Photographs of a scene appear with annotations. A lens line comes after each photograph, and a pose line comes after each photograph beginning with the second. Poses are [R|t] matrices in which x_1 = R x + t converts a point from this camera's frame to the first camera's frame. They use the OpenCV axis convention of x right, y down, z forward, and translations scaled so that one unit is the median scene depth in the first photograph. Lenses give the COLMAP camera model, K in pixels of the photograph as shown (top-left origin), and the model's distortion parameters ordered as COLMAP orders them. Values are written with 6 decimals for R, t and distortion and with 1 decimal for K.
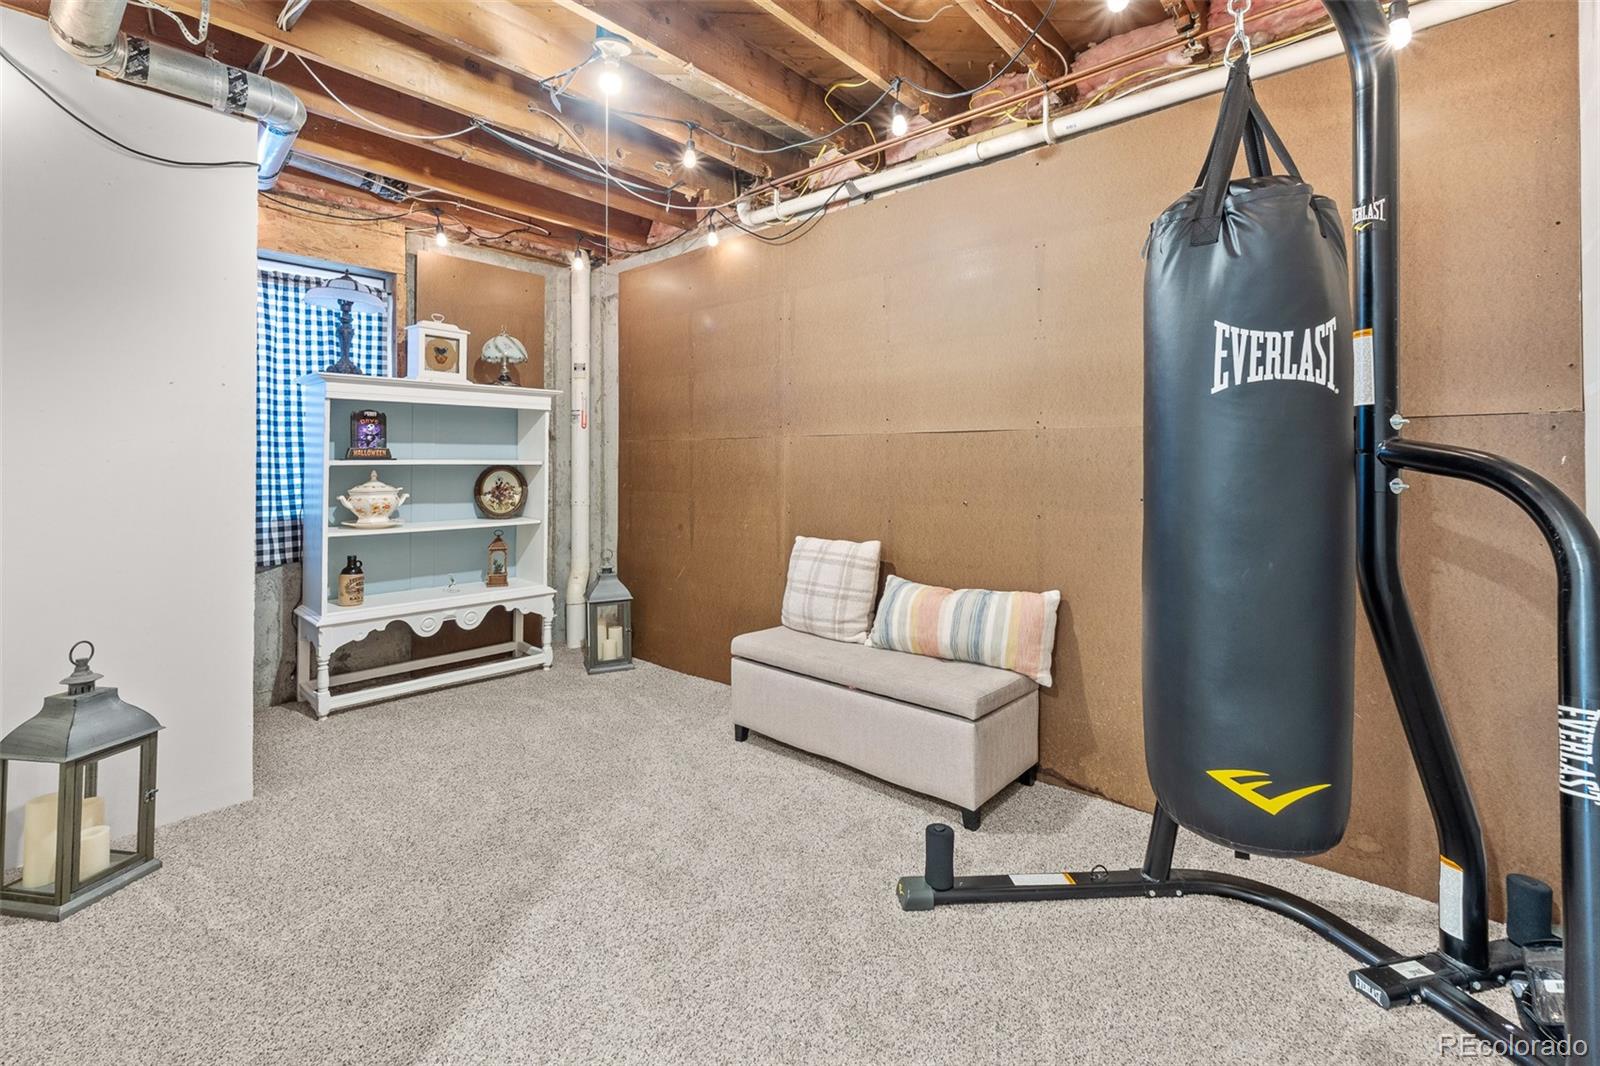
lens RADIAL K [[702.7, 0, 801.4], [0, 702.7, 457.8], [0, 0, 1]] dist [0.000380, 0.000456]
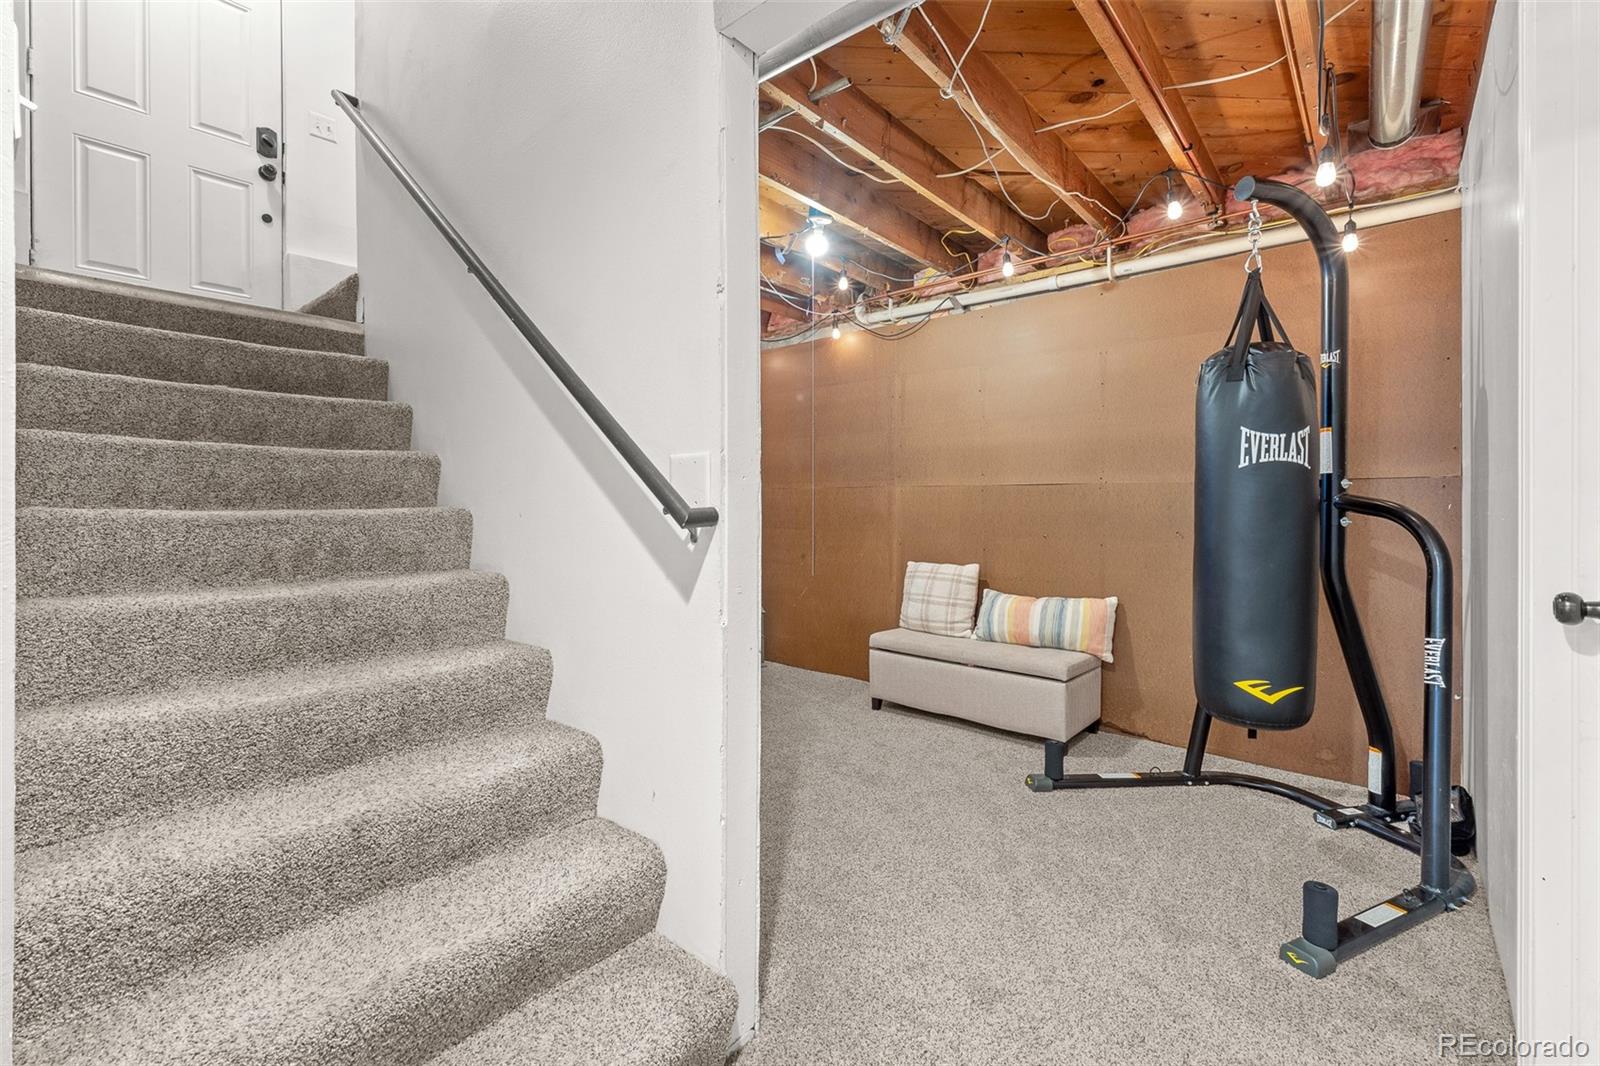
lens RADIAL K [[691.7, 0, 798.9], [0, 691.7, 507.5], [0, 0, 1]] dist [-0.001179, -0.000406]
pose [[0.999938, 0.003838, 0.010417, -0.377216], [-0.003930, 0.999953, 0.008813, -0.002954], [-0.010383, -0.008853, 0.999907, -0.506327]]
